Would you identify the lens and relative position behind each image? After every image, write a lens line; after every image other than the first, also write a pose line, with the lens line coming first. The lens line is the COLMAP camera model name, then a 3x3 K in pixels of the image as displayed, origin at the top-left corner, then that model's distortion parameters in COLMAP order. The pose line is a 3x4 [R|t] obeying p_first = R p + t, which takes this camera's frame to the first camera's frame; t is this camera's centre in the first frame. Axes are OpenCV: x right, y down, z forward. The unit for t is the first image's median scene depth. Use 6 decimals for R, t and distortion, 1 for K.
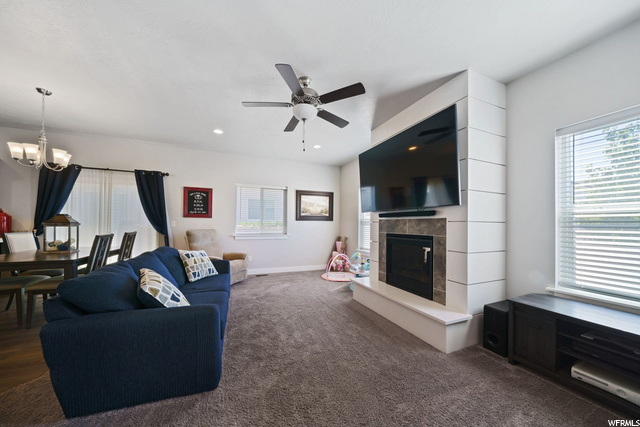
lens RADIAL K [[218.8, 0, 316.0], [0, 218.8, 223.7], [0, 0, 1]] dist [-0.004928, 0.000180]
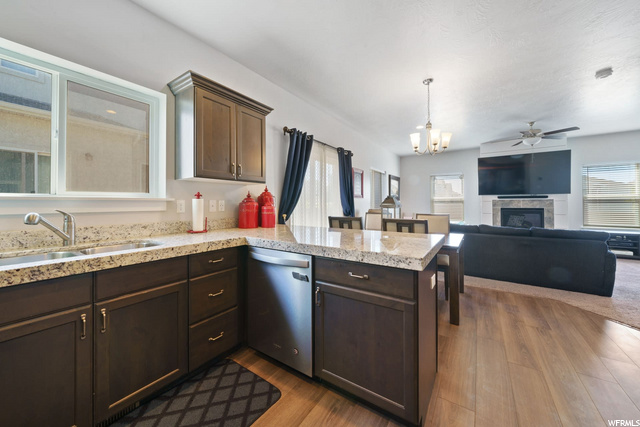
lens RADIAL K [[239.5, 0, 314.1], [0, 239.5, 202.8], [0, 0, 1]] dist [0.002913, 0.000244]
pose [[0.832747, -0.010114, 0.553561, -1.598283], [0.009919, 0.999945, 0.003349, -0.013276], [-0.553565, 0.002702, 0.832802, 0.209659]]
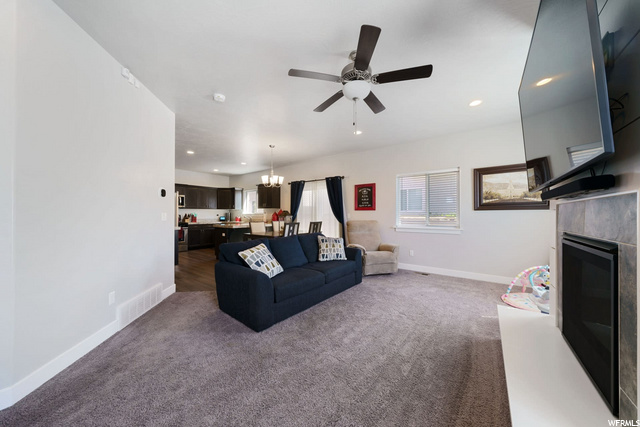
lens RADIAL K [[218.8, 0, 317.1], [0, 218.8, 215.2], [0, 0, 1]] dist [-0.004928, 0.000180]
pose [[0.507480, -0.009560, -0.861611, 0.380558], [0.007417, 0.999950, -0.006727, 0.003971], [0.861632, -0.002977, 0.507525, 0.242383]]
